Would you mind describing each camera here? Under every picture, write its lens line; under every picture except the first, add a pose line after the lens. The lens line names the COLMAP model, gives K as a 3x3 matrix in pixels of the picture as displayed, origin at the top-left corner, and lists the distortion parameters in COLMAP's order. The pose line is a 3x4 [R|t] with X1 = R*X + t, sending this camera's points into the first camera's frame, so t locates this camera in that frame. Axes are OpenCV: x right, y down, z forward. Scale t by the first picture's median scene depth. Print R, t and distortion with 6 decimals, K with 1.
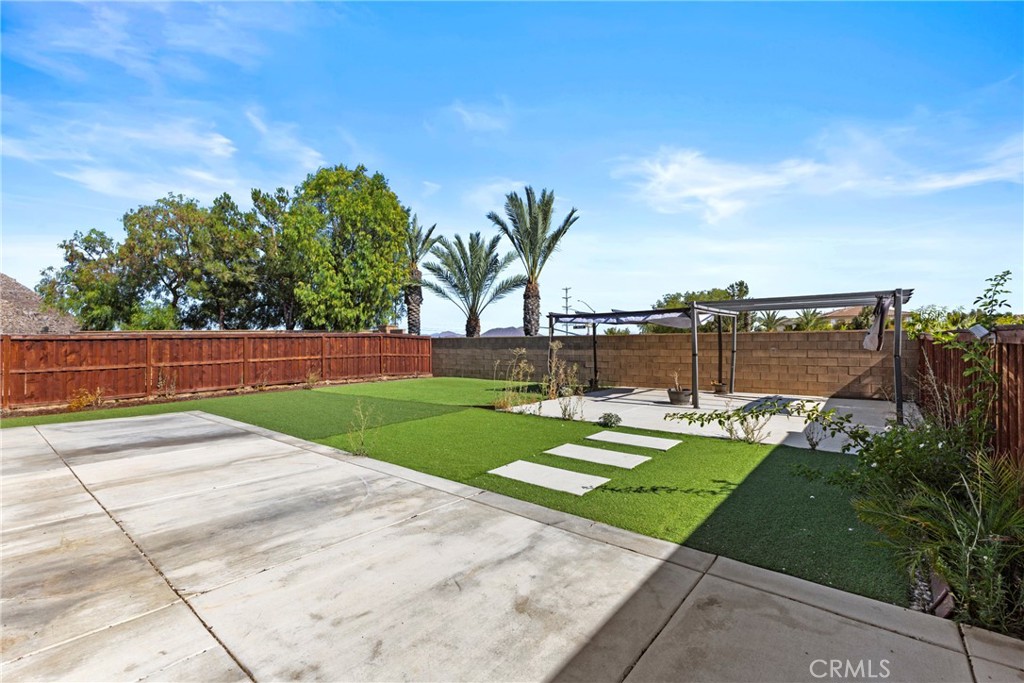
lens RADIAL K [[445.7, 0, 512.0], [0, 445.7, 341.5], [0, 0, 1]] dist [0.002492, 0.000053]
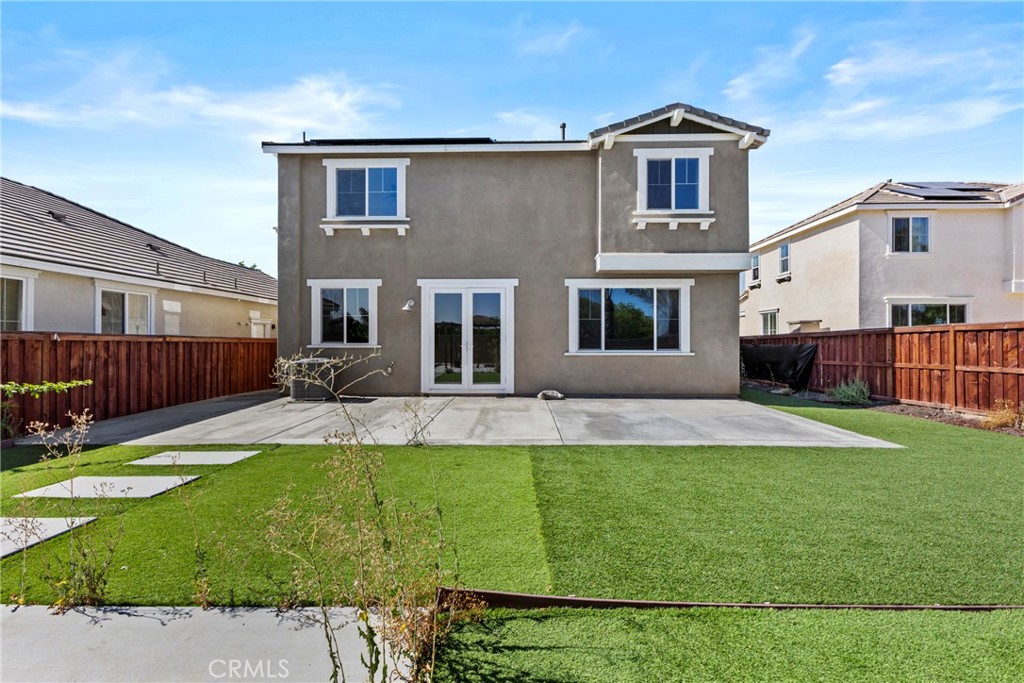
lens RADIAL K [[445.7, 0, 512.0], [0, 445.7, 341.5], [0, 0, 1]] dist [0.002492, 0.000053]
pose [[-0.790293, 0.003493, -0.612719, 0.058382], [0.005527, 0.999984, -0.001427, 0.010617], [0.612704, -0.004514, -0.790300, 0.898755]]
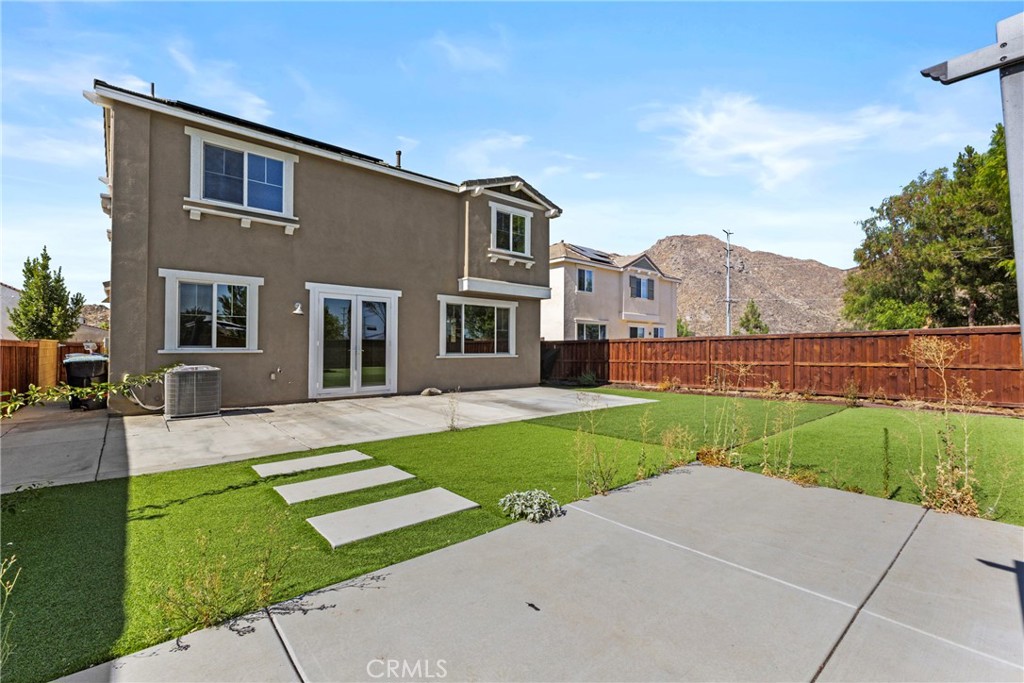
lens RADIAL K [[445.7, 0, 512.0], [0, 445.7, 341.5], [0, 0, 1]] dist [0.002492, 0.000053]
pose [[-0.179641, -0.007600, -0.983703, 0.410265], [-0.000408, 0.999971, -0.007651, 0.006394], [0.983732, -0.000973, -0.179639, 0.651478]]
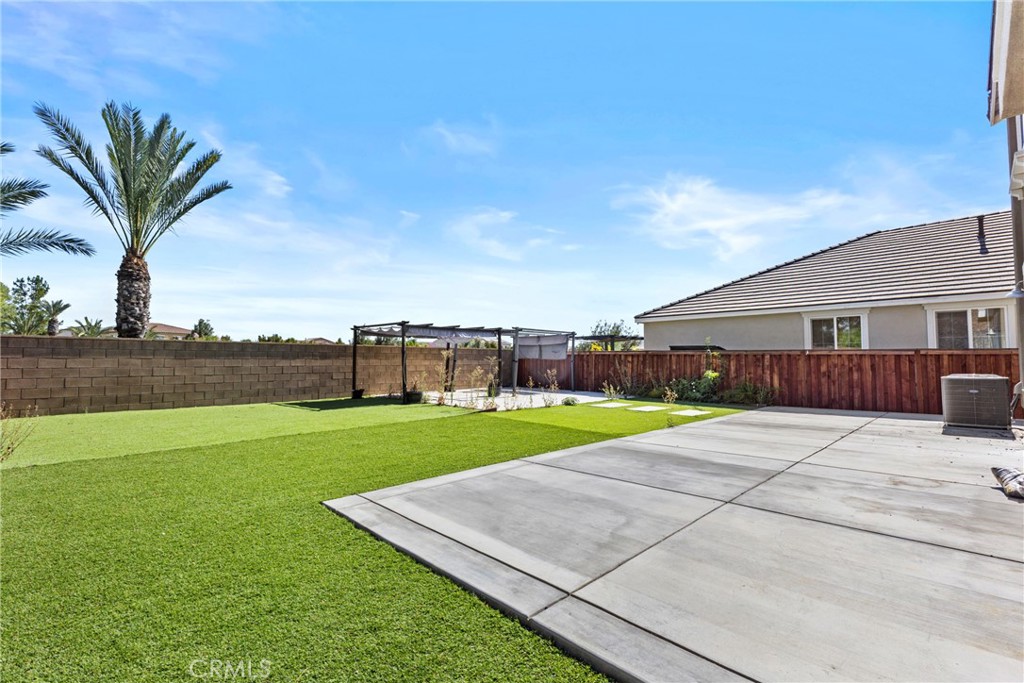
lens RADIAL K [[445.7, 0, 512.0], [0, 445.7, 341.5], [0, 0, 1]] dist [0.002492, 0.000053]
pose [[0.122123, 0.041357, 0.991653, -0.824838], [-0.004234, 0.999144, -0.041148, 0.019451], [-0.992506, 0.000826, 0.122193, 0.614833]]
